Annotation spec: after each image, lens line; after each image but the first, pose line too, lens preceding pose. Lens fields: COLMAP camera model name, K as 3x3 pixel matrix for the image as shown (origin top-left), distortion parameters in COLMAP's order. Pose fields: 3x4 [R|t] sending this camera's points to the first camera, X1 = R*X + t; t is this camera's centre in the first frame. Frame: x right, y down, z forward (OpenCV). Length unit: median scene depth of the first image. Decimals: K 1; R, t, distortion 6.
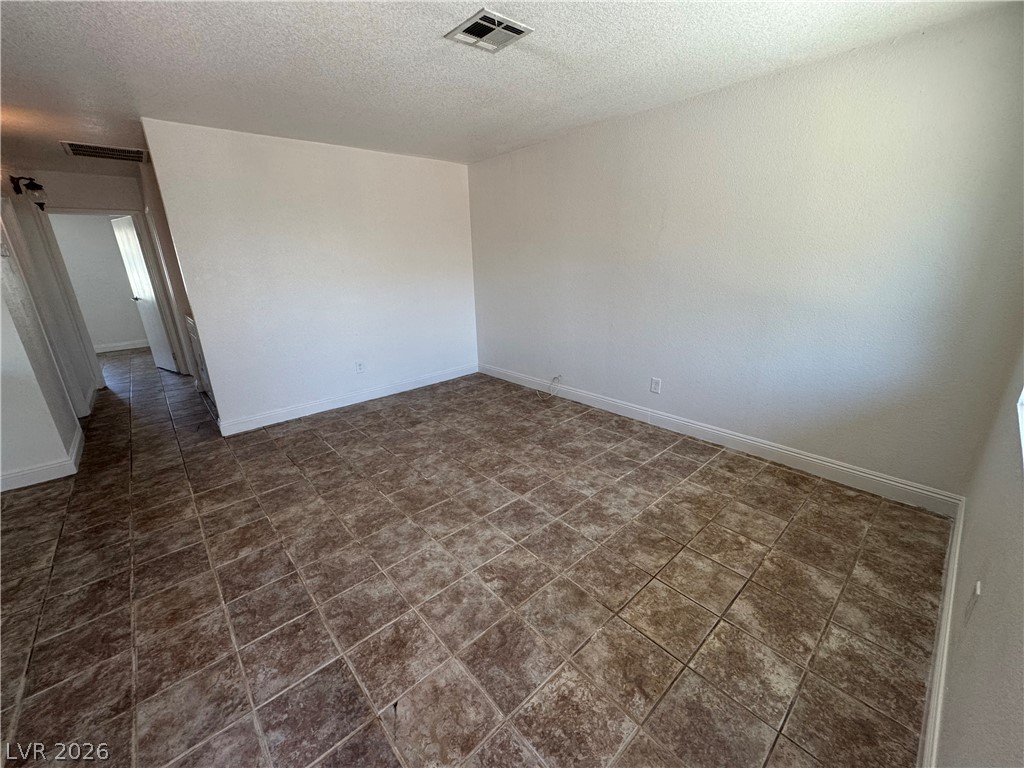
lens RADIAL K [[409.8, 0, 512.7], [0, 409.8, 385.7], [0, 0, 1]] dist [-0.001834, 0.000479]
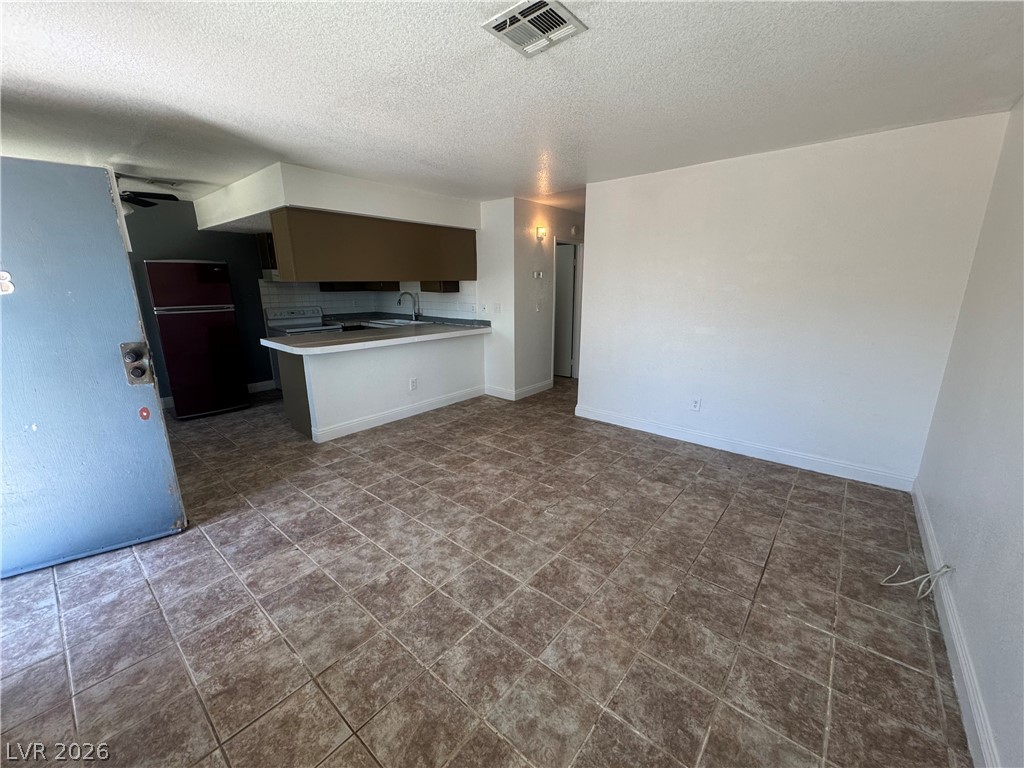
lens RADIAL K [[409.8, 0, 508.4], [0, 409.8, 383.1], [0, 0, 1]] dist [-0.001834, 0.000479]
pose [[0.131828, 0.257164, -0.957334, 0.730934], [-0.303285, 0.929914, 0.208035, -0.266544], [0.943737, 0.262920, 0.200583, 0.764454]]
